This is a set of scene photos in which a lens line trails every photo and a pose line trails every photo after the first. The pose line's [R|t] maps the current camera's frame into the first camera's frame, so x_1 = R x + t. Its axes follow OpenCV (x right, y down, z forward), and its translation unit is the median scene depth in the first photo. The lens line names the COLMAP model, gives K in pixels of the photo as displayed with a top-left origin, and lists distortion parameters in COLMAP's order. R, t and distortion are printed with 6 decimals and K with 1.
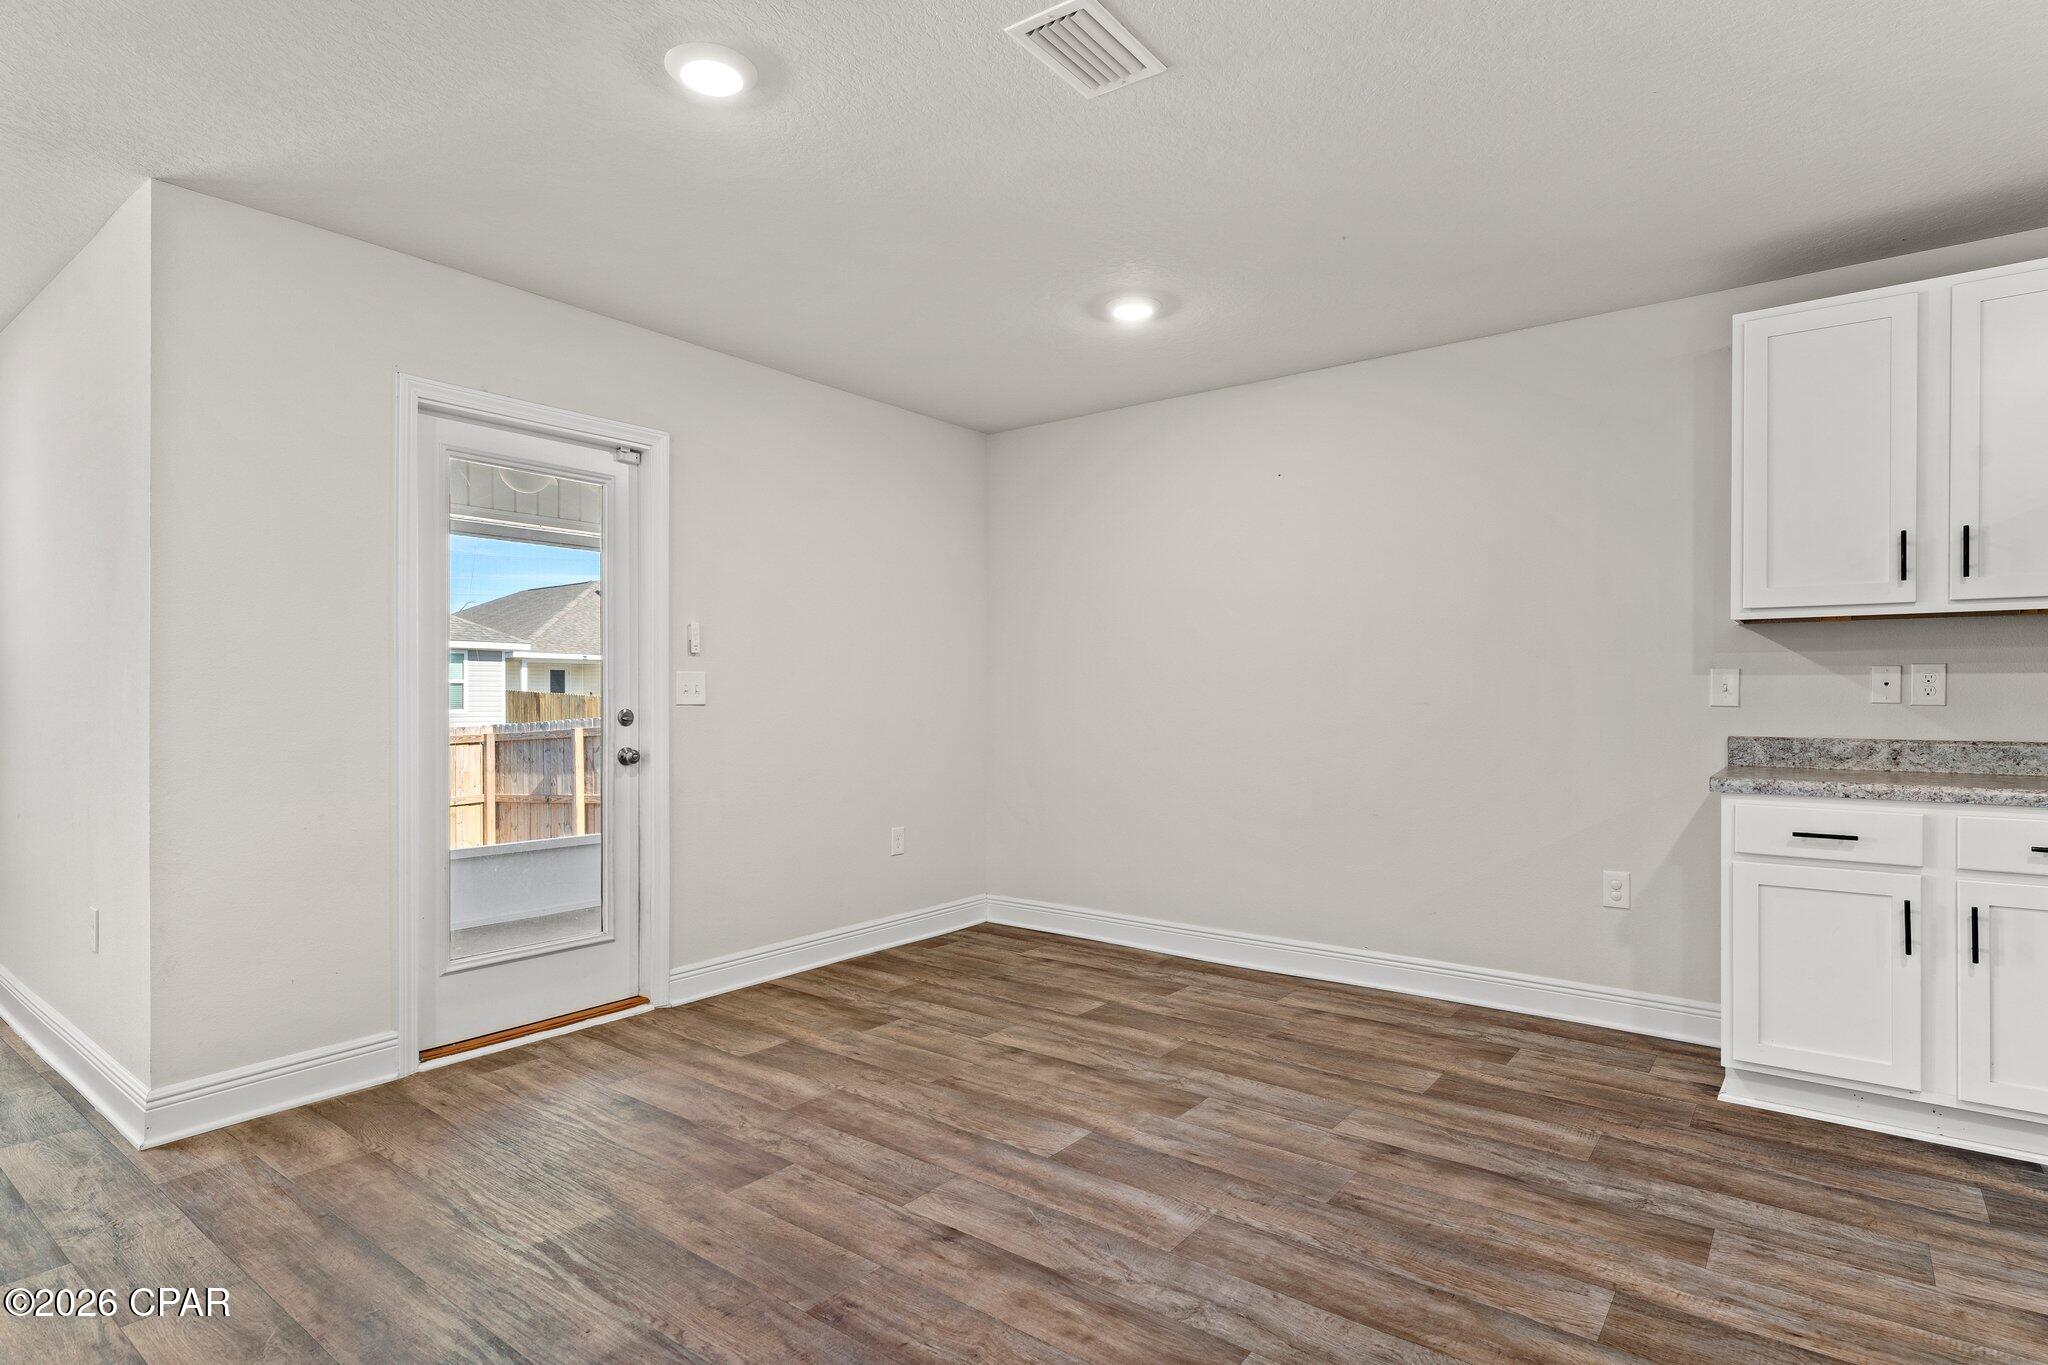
lens RADIAL K [[1059.4, 0, 1026.3], [0, 1059.4, 694.6], [0, 0, 1]] dist [0.005641, -0.001817]
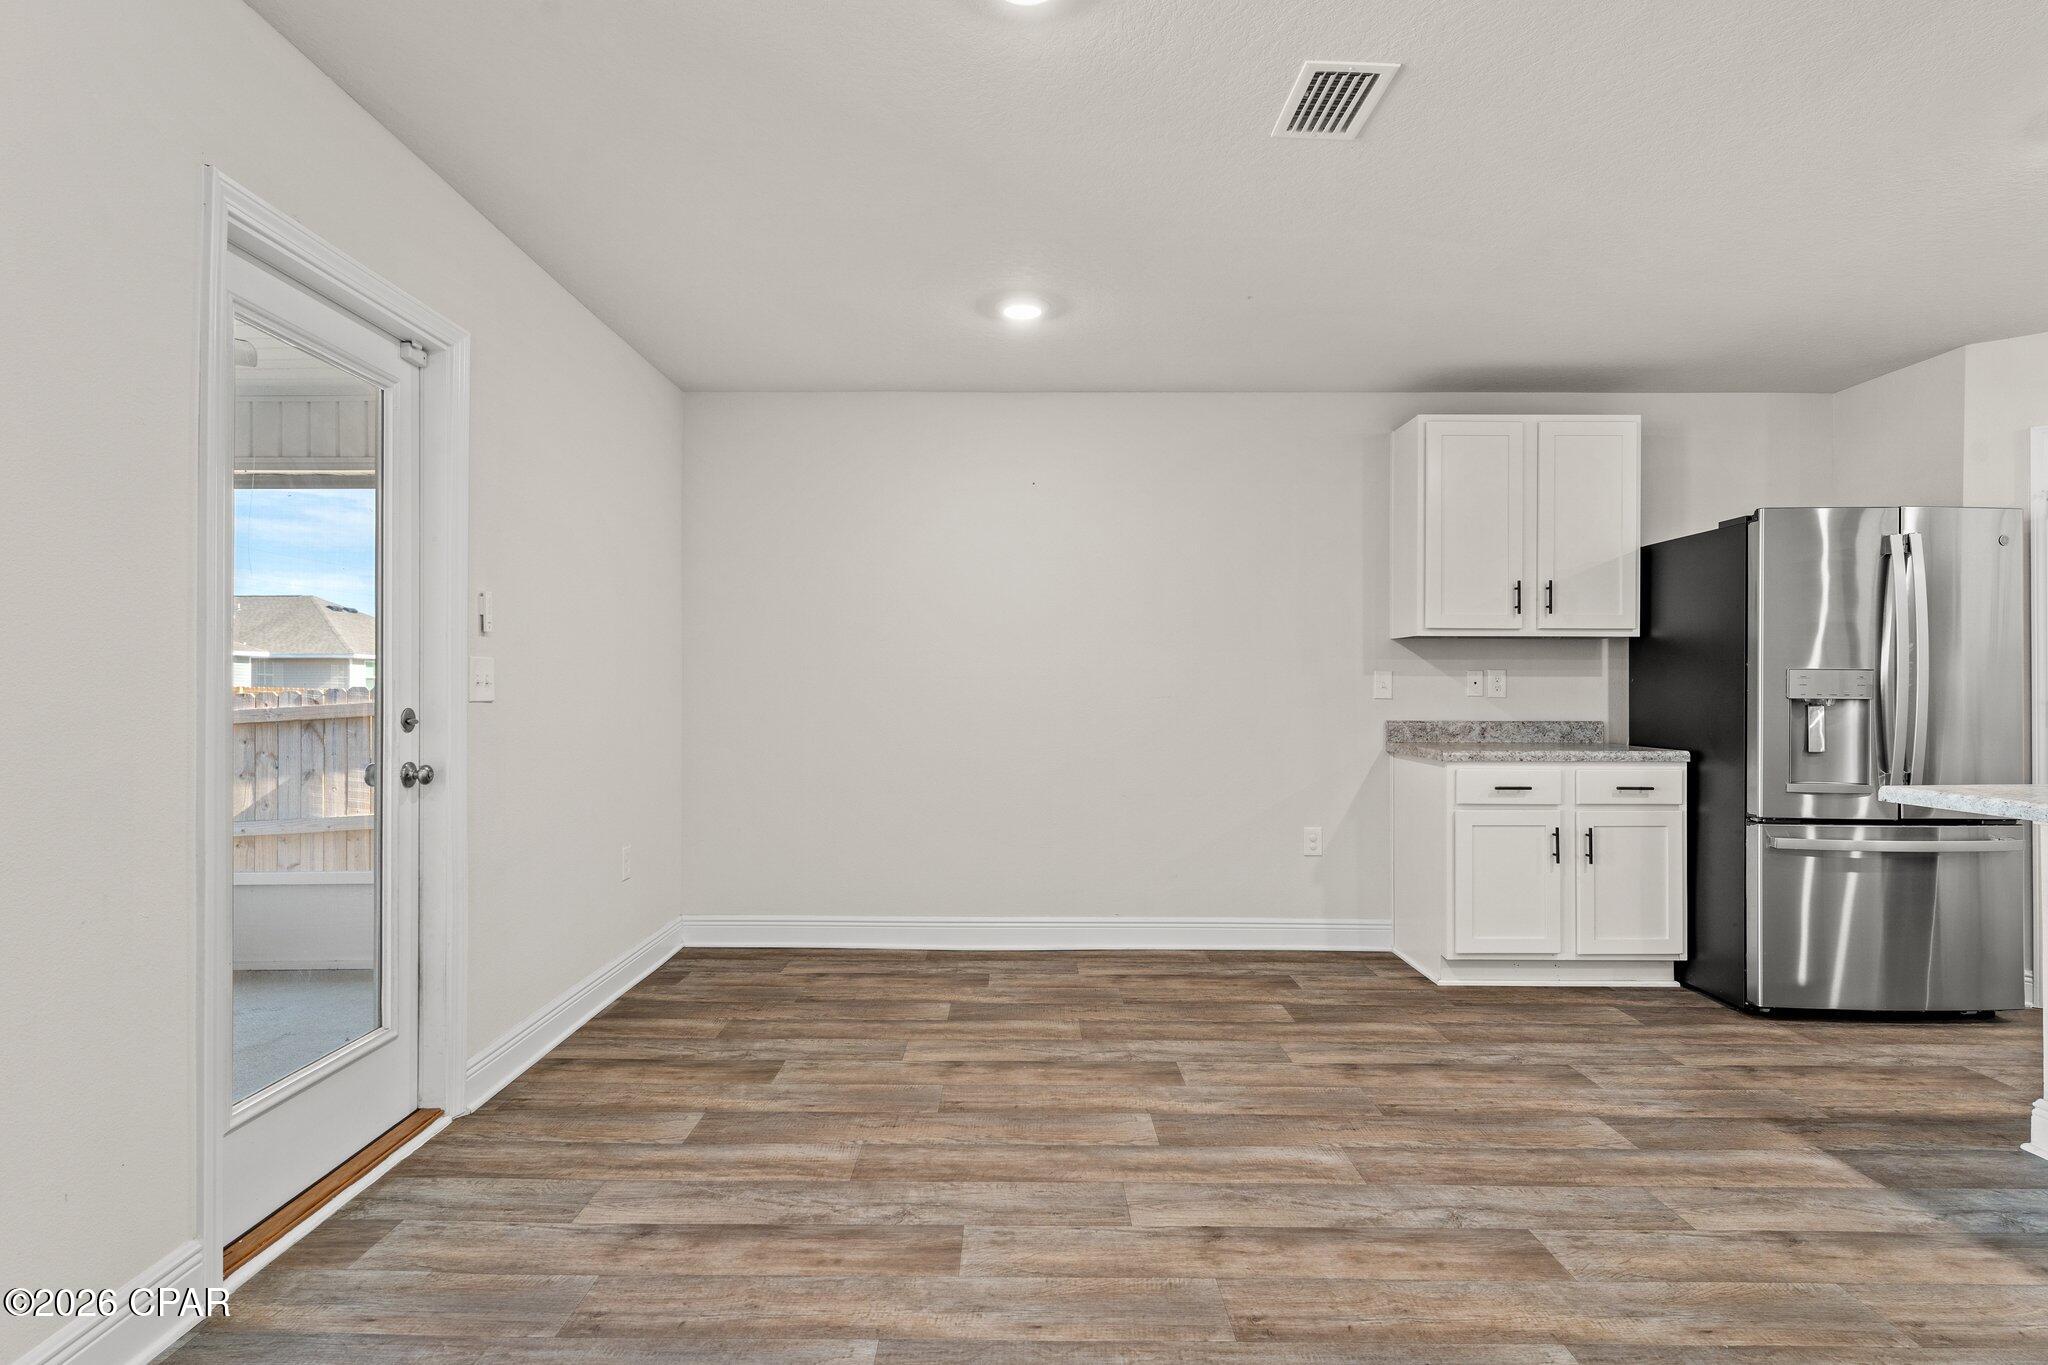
lens RADIAL K [[1059.4, 0, 1023.6], [0, 1059.4, 679.3], [0, 0, 1]] dist [0.005641, -0.001817]
pose [[0.794638, 0.007817, 0.607033, -0.548124], [-0.003376, 0.999959, -0.008456, -0.001067], [-0.607074, 0.004670, 0.794631, 0.208515]]
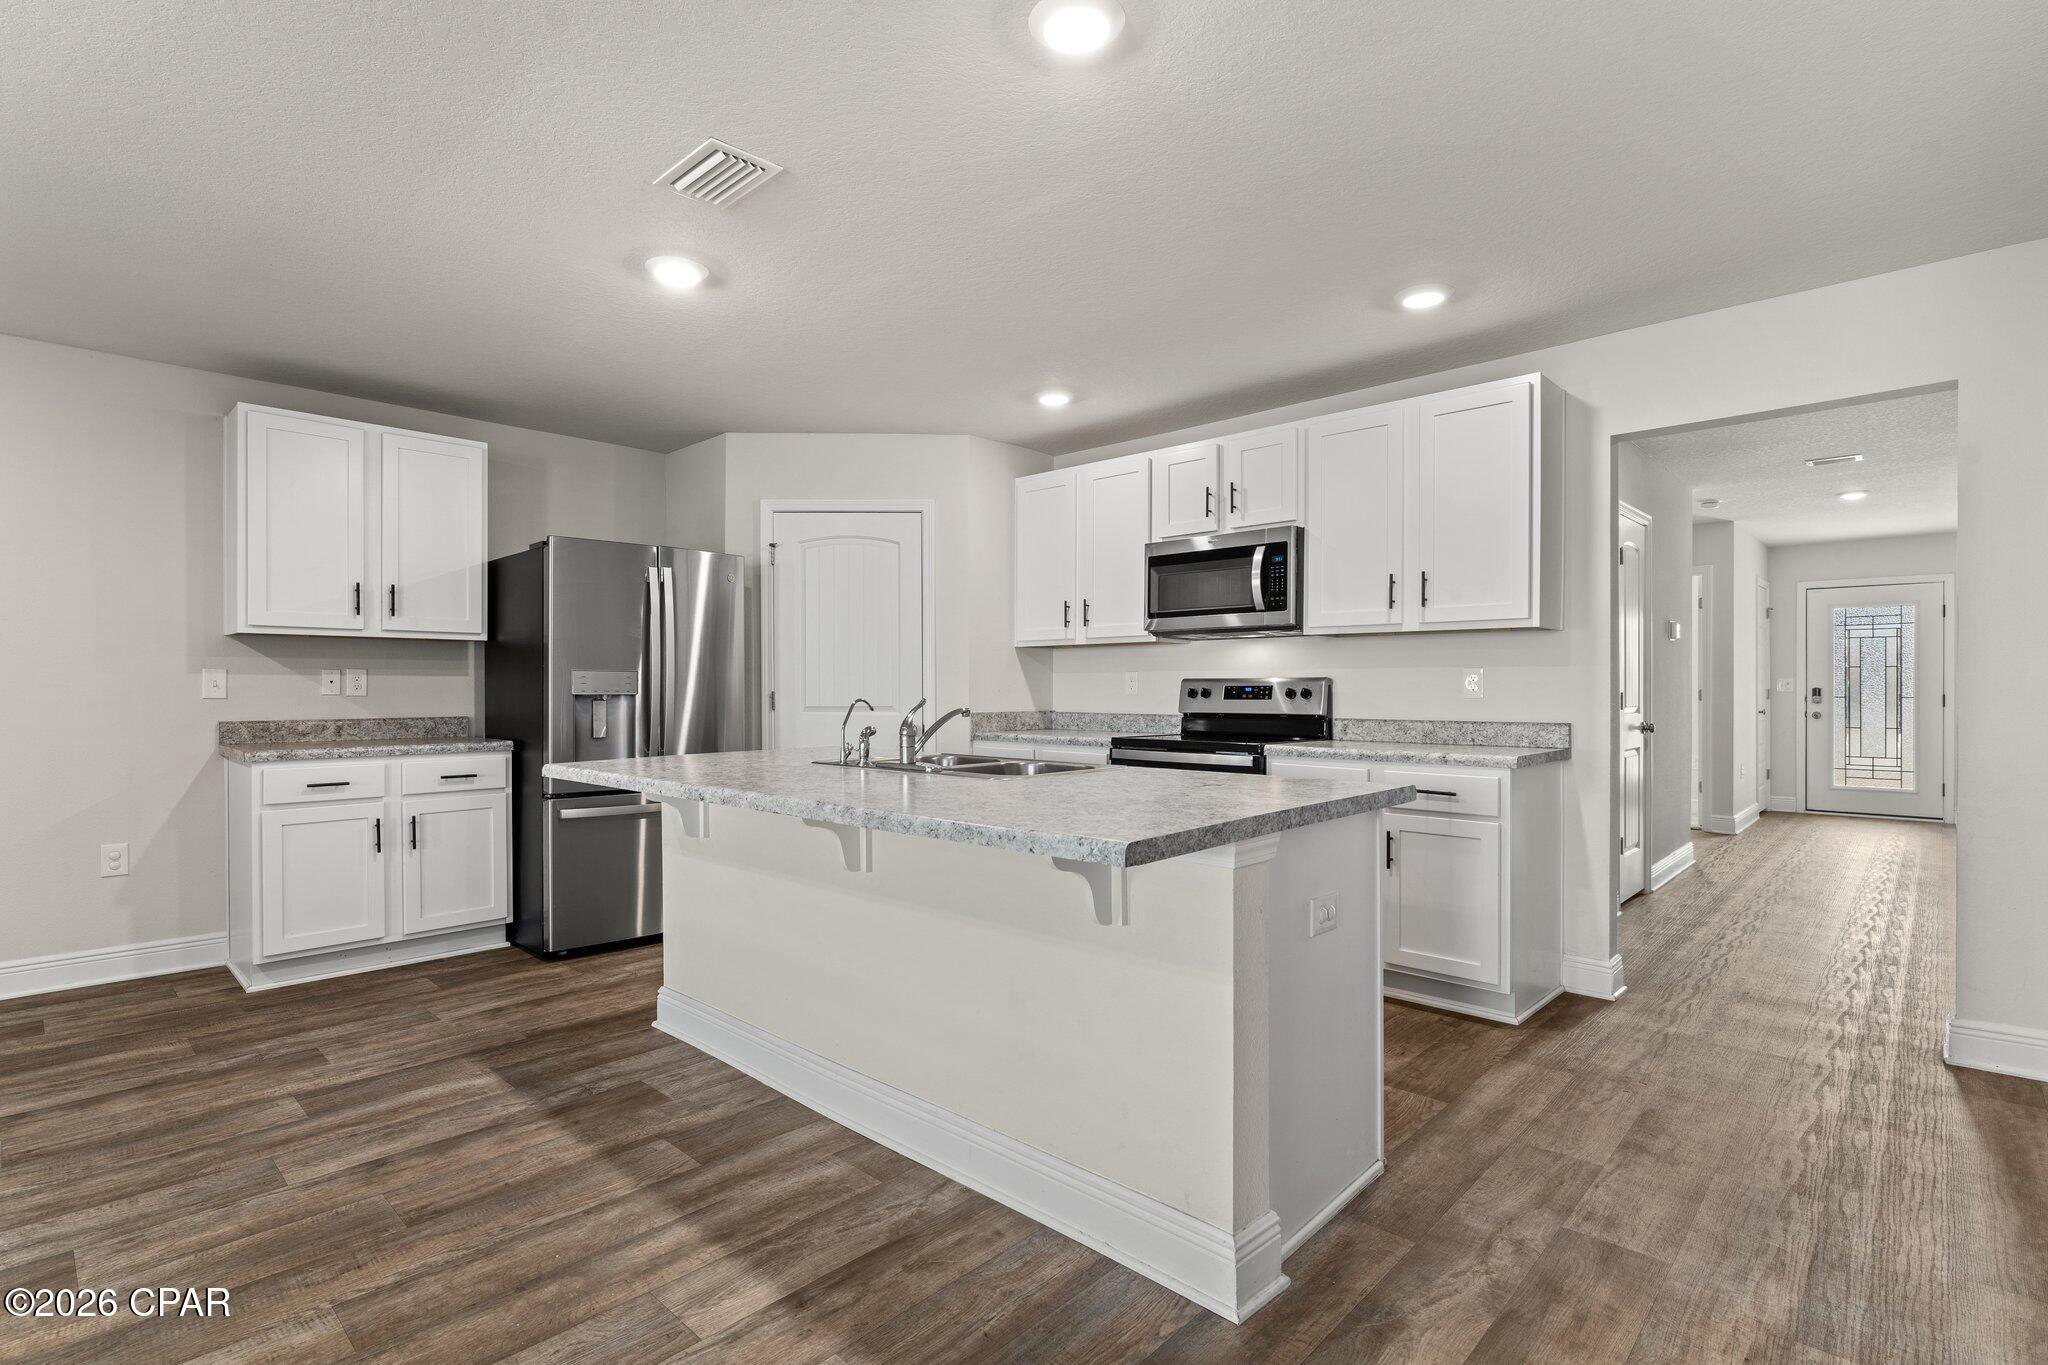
lens RADIAL K [[967.3, 0, 1016.2], [0, 967.3, 695.9], [0, 0, 1]] dist [-0.011590, 0.002907]
pose [[0.108055, -0.009361, 0.994101, -0.397762], [0.000360, 0.999956, 0.009377, -0.002835], [-0.994145, -0.000655, 0.108053, -0.084501]]
